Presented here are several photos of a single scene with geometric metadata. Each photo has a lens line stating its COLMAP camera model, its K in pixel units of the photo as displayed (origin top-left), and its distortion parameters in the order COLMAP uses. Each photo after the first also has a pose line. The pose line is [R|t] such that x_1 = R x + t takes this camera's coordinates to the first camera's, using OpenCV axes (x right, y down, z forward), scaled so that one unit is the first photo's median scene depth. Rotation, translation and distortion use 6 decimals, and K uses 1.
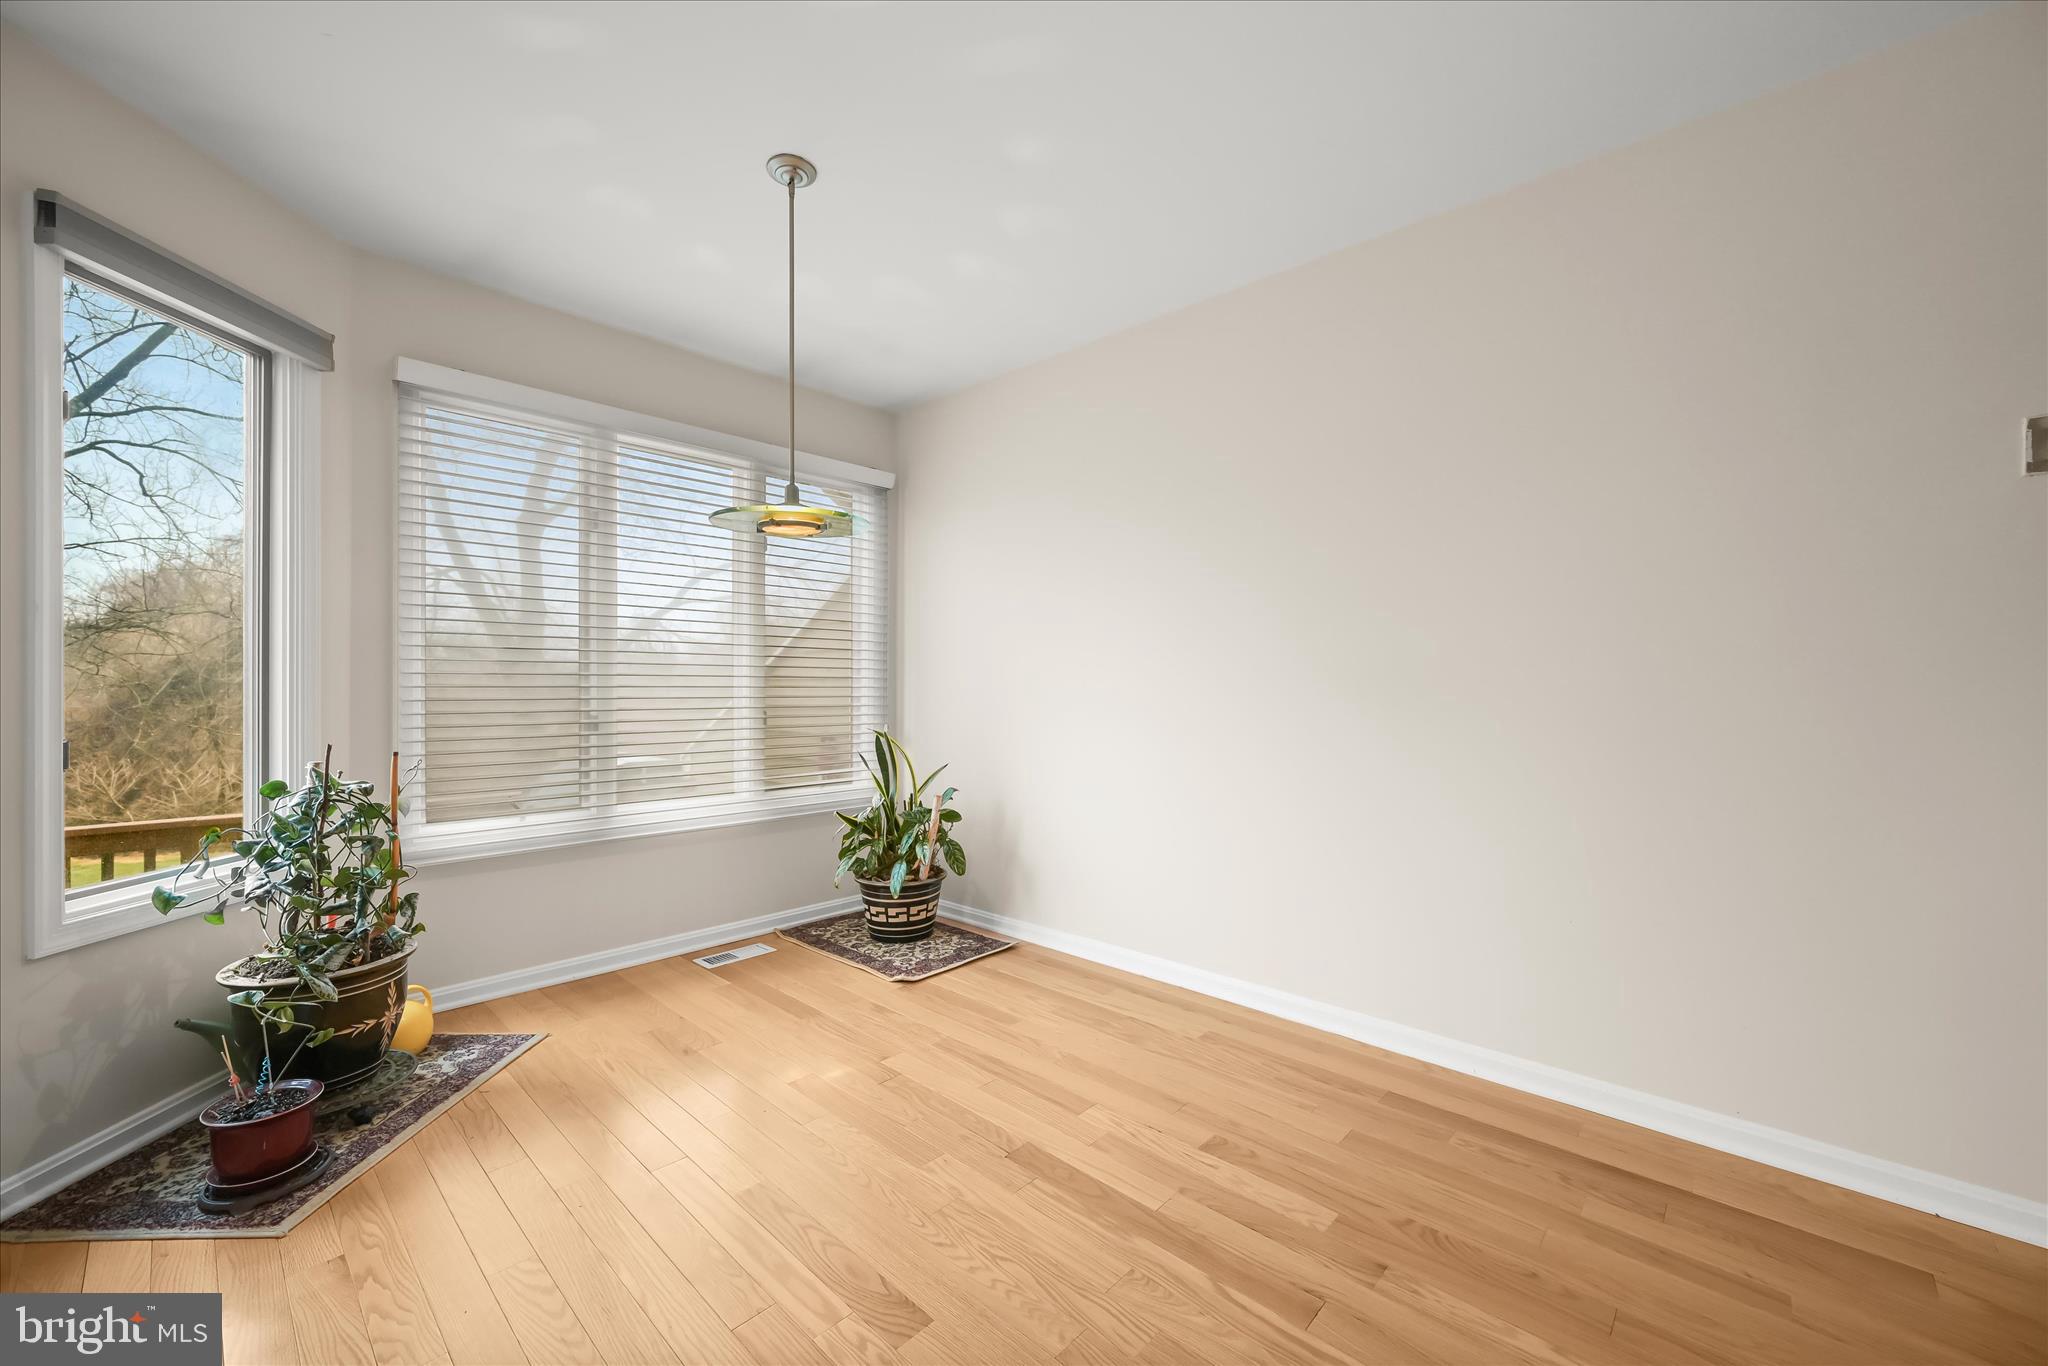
lens RADIAL K [[799.0, 0, 1024.6], [0, 799.0, 691.9], [0, 0, 1]] dist [0.000204, 0.000018]
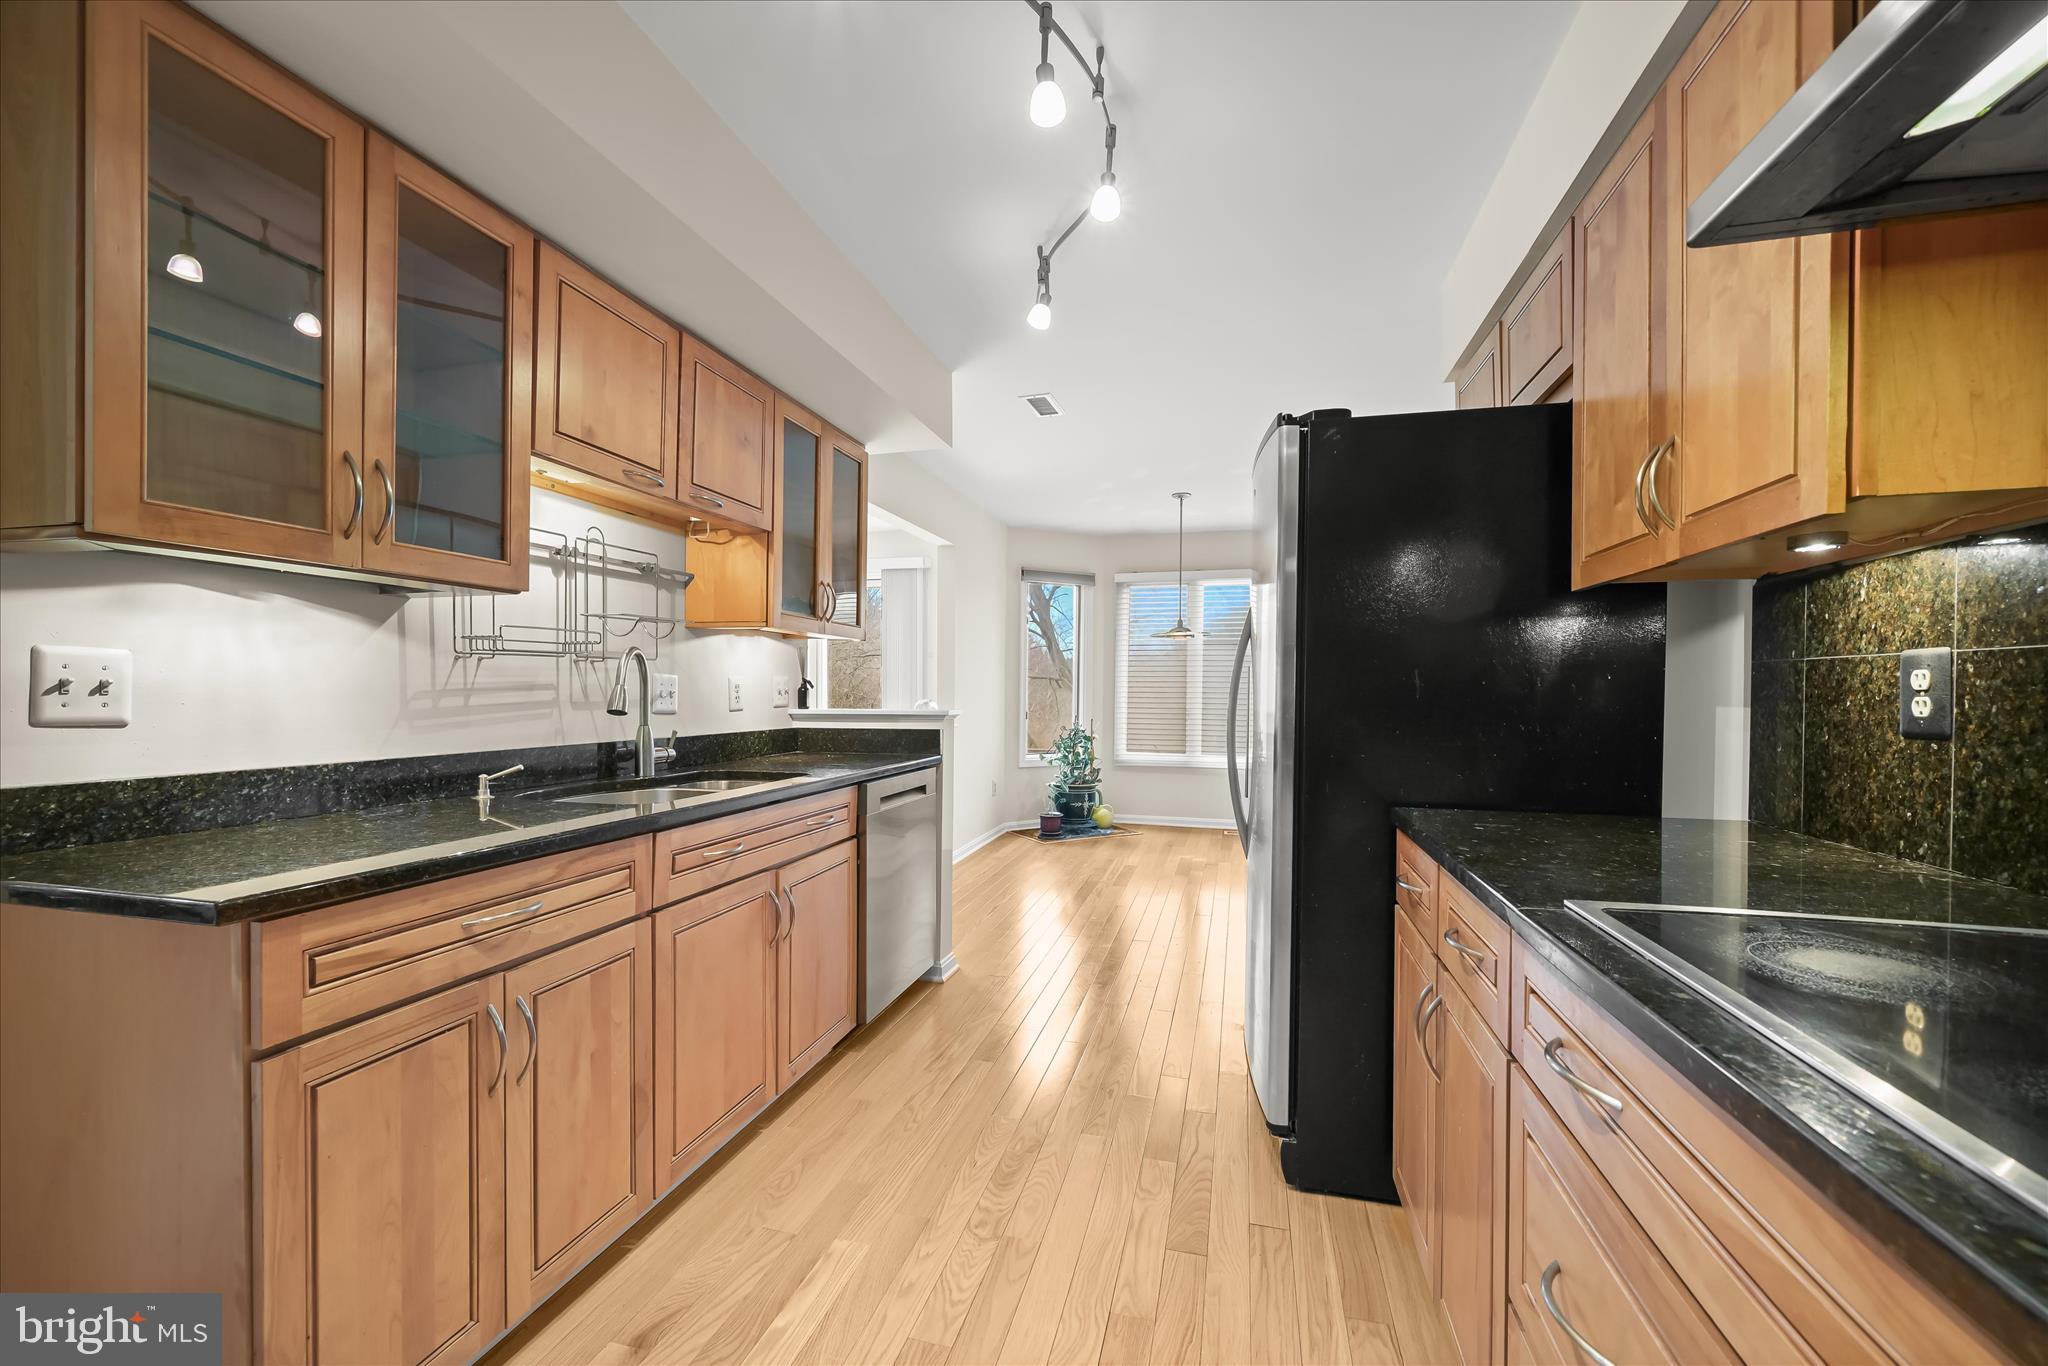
lens RADIAL K [[799.0, 0, 1024.6], [0, 799.0, 691.9], [0, 0, 1]] dist [0.000204, 0.000018]
pose [[0.472767, 0.000065, -0.881187, 1.716964], [-0.009356, 0.999944, -0.004946, -0.010973], [0.881138, 0.010583, 0.472742, -0.635622]]
